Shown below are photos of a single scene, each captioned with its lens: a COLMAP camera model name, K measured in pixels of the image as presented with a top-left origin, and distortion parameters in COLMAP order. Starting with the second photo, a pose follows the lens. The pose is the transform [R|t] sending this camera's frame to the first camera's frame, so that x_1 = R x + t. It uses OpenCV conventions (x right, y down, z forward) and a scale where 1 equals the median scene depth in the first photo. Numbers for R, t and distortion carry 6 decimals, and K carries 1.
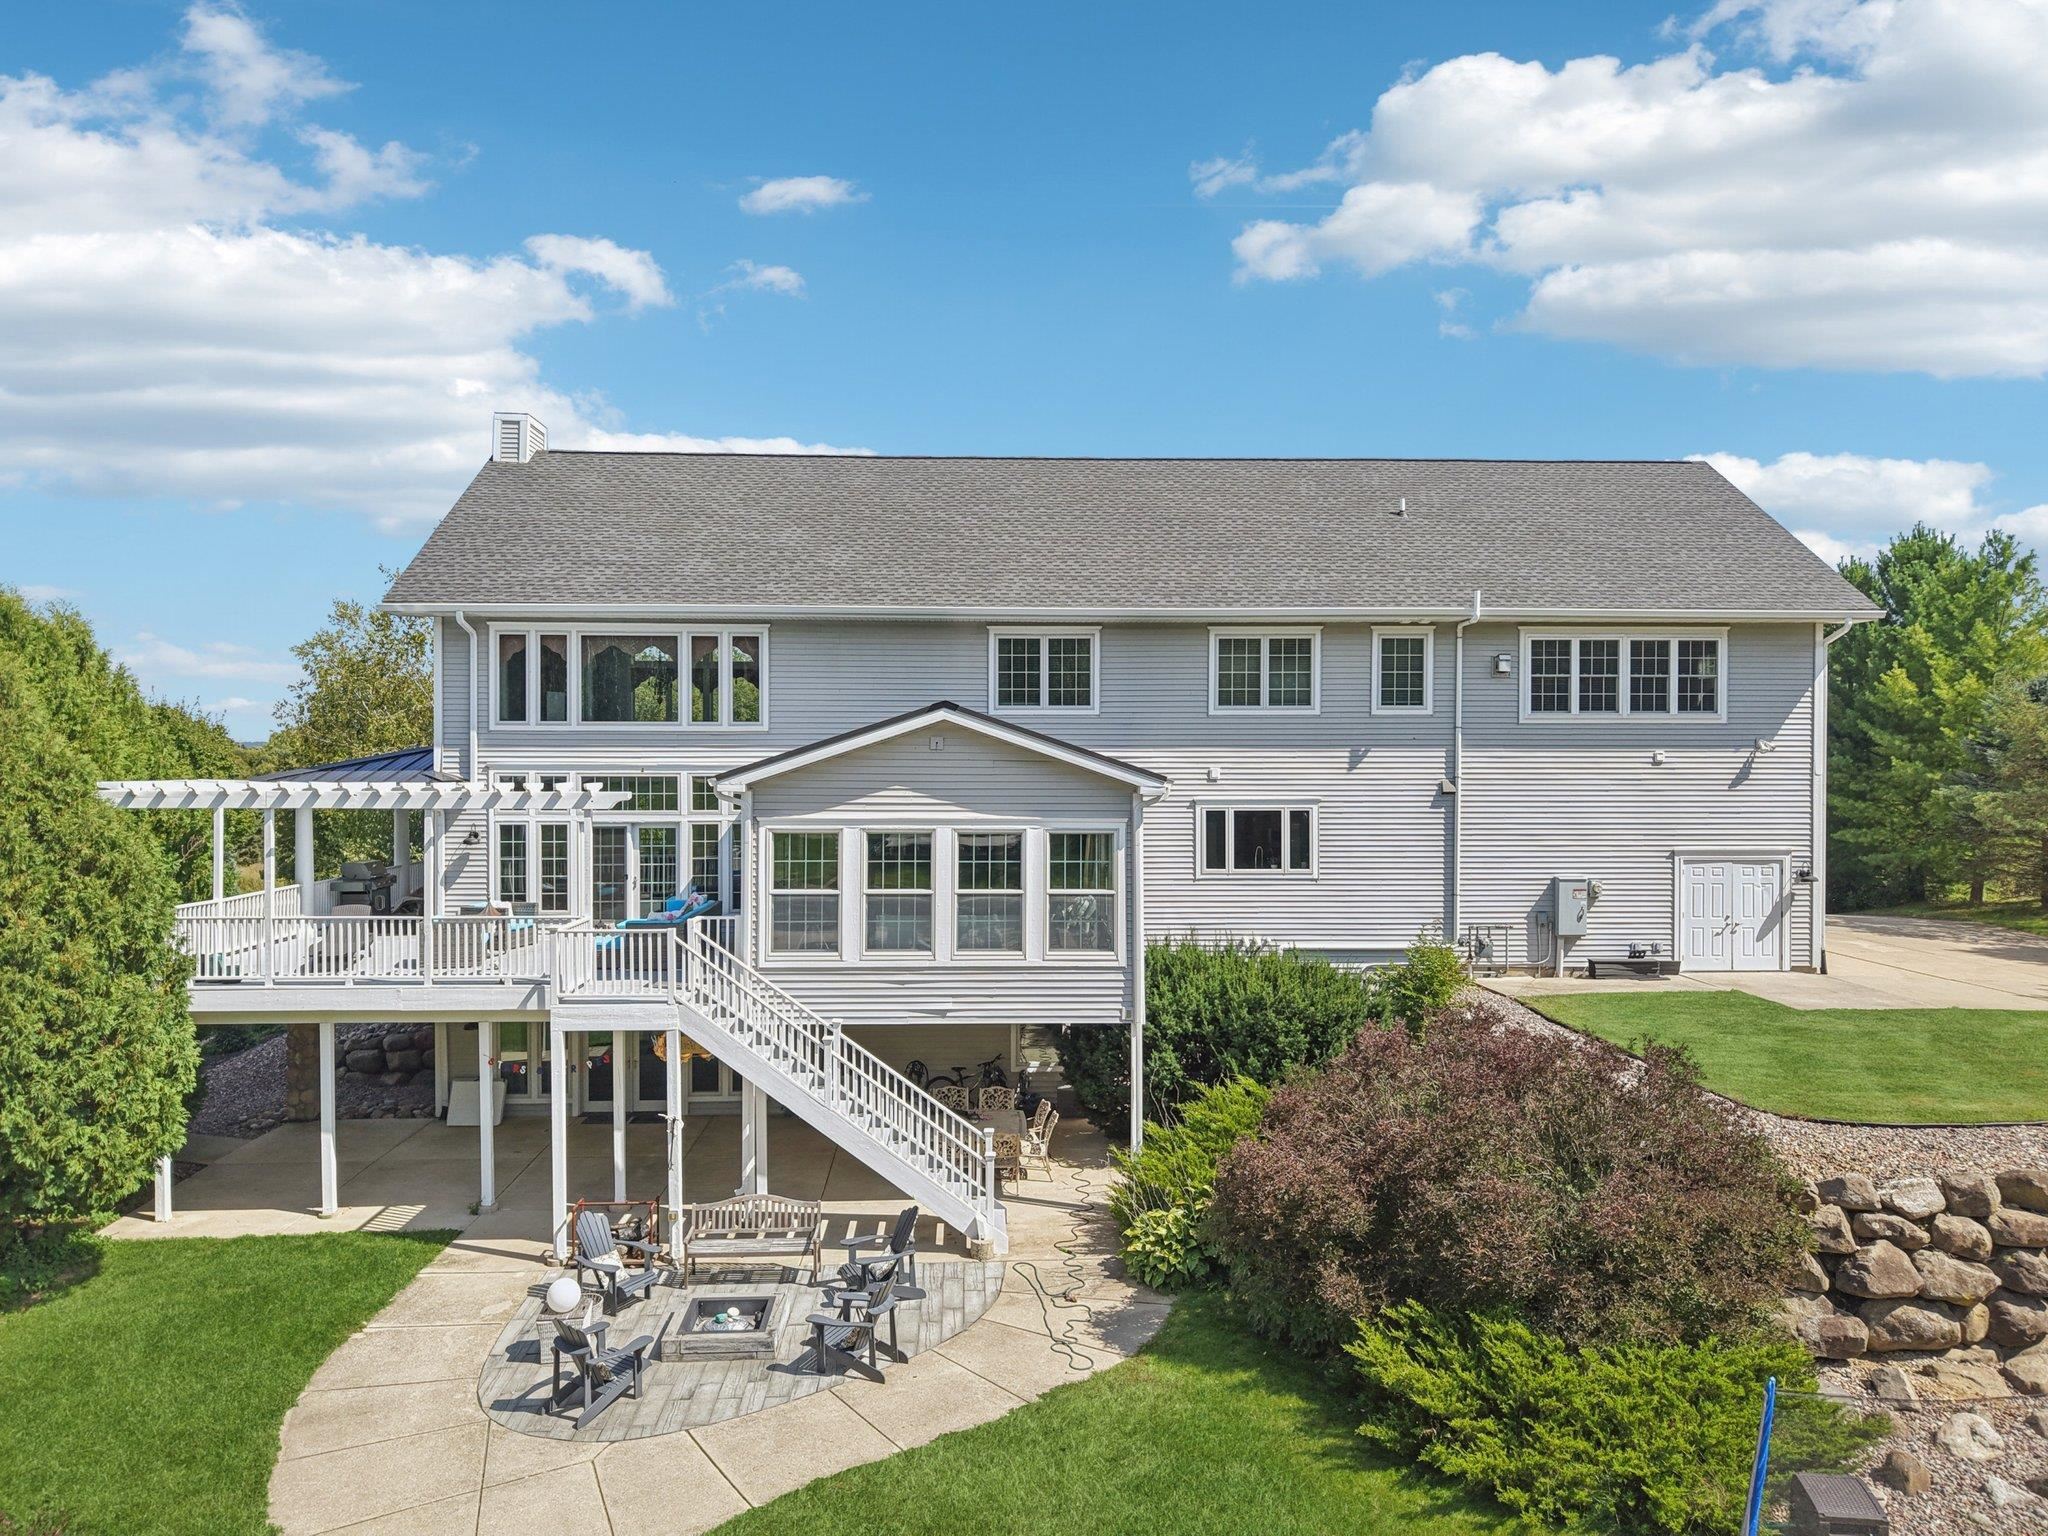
lens RADIAL K [[1358.5, 0, 1024.0], [0, 1358.5, 768.0], [0, 0, 1]] dist [0.002606, -0.000361]
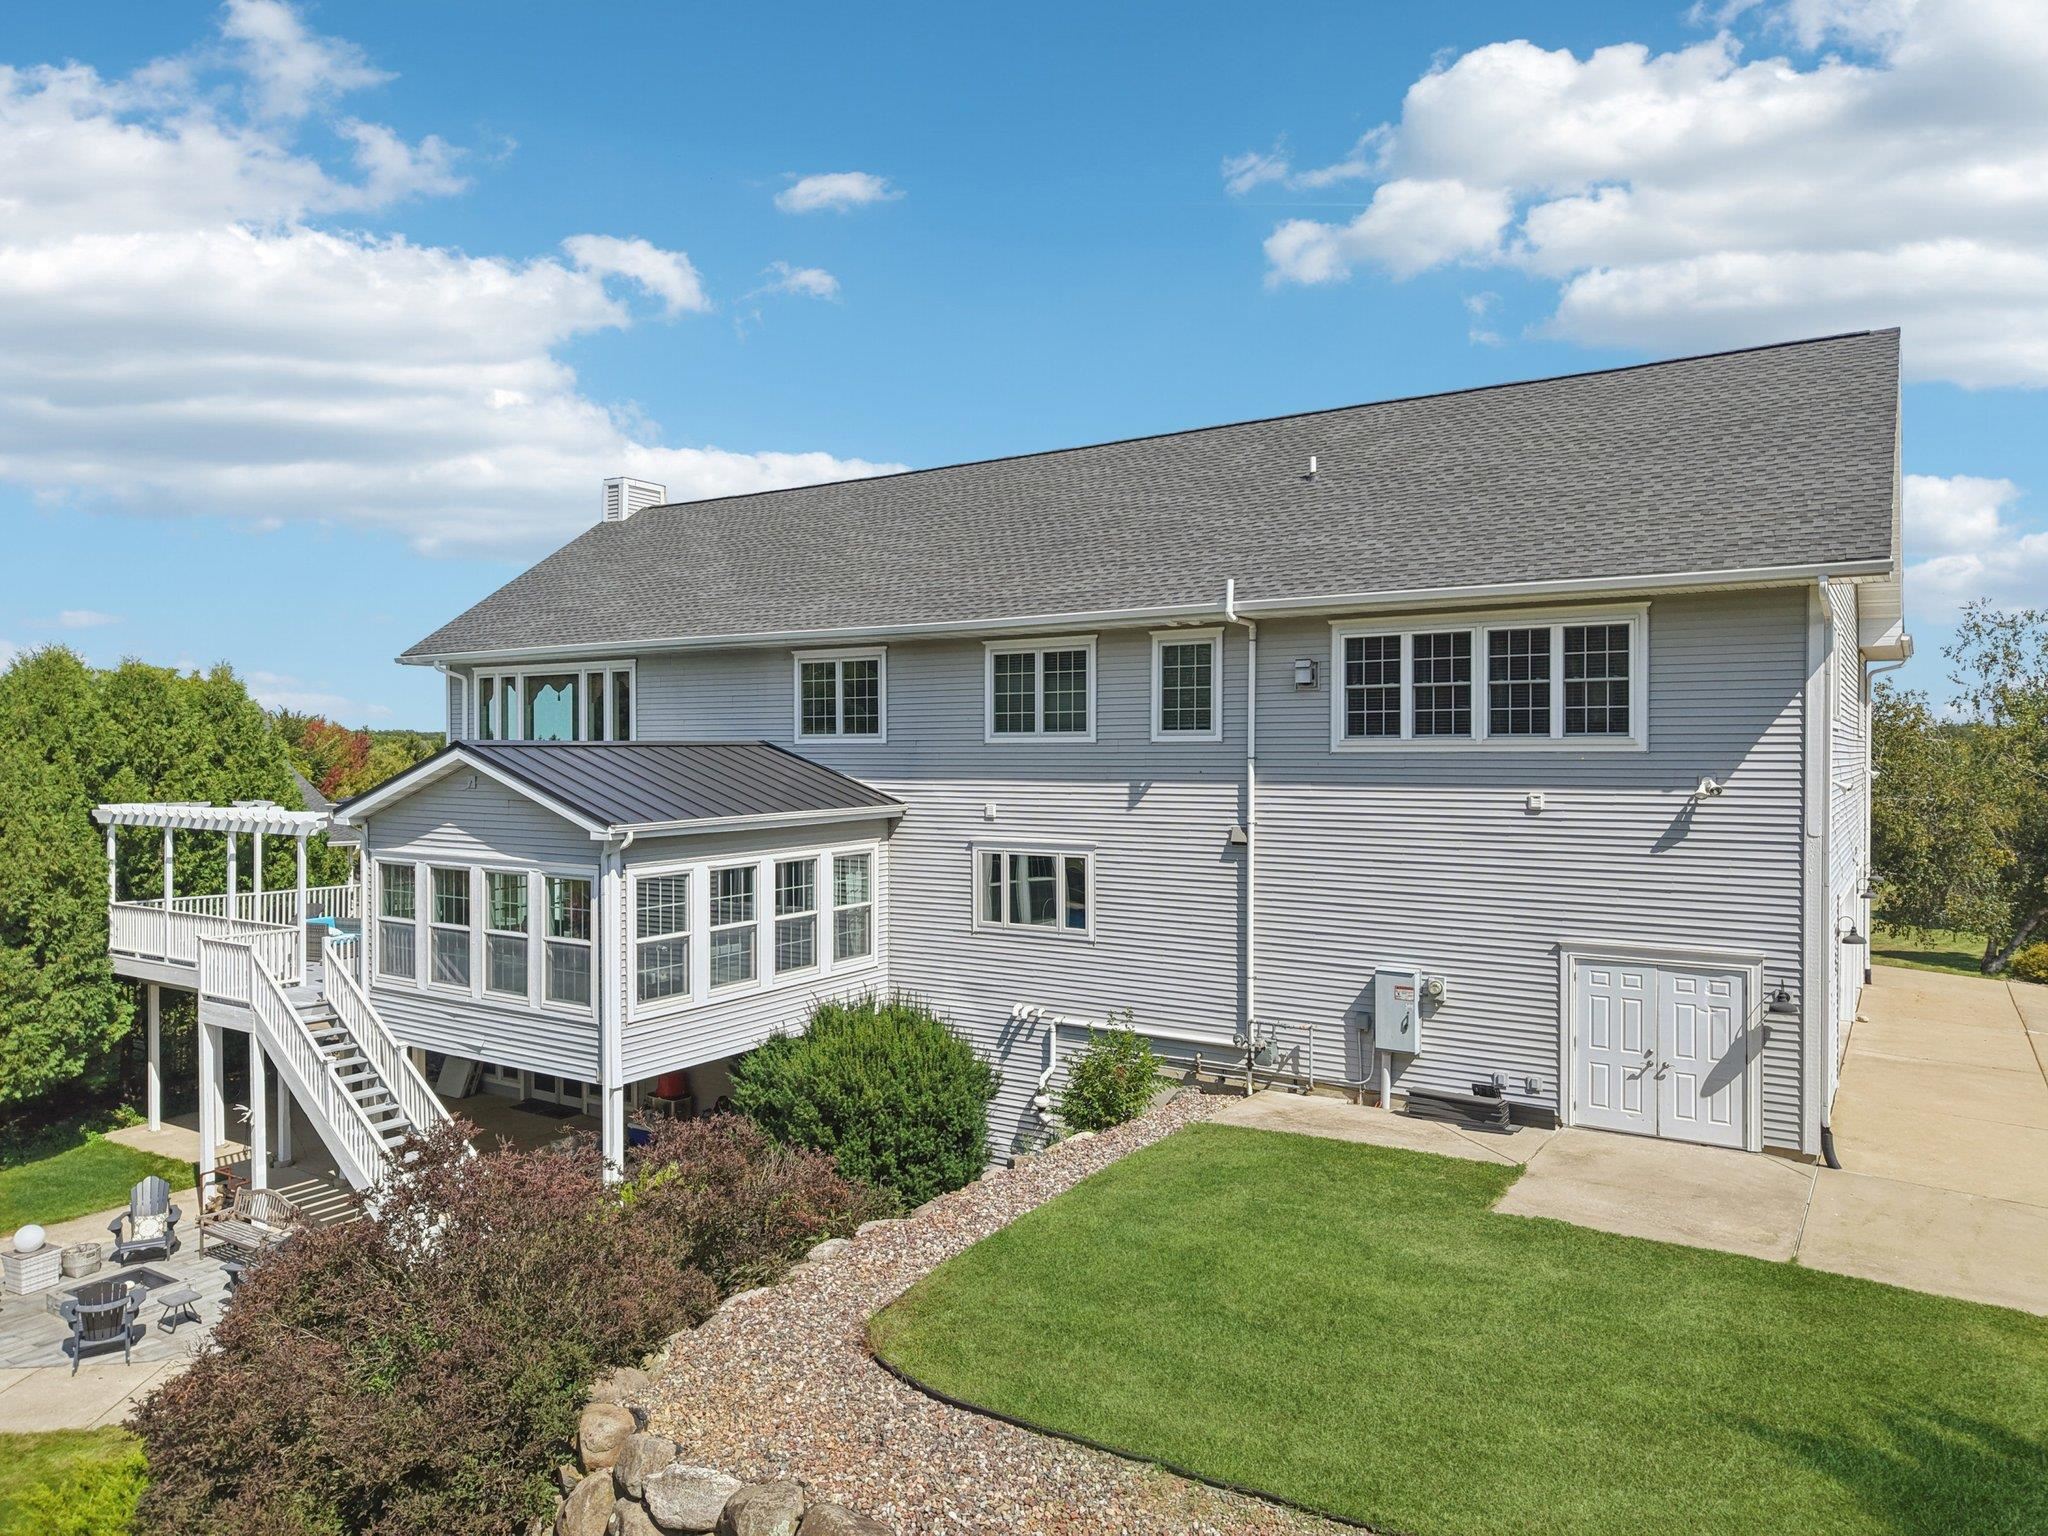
lens RADIAL K [[1340.2, 0, 1024.0], [0, 1340.2, 768.0], [0, 0, 1]] dist [0.007245, -0.003656]
pose [[0.822437, 0.005481, -0.568829, 0.644393], [-0.005023, 0.999985, 0.002371, -0.025548], [0.568833, 0.000907, 0.822452, 0.312832]]
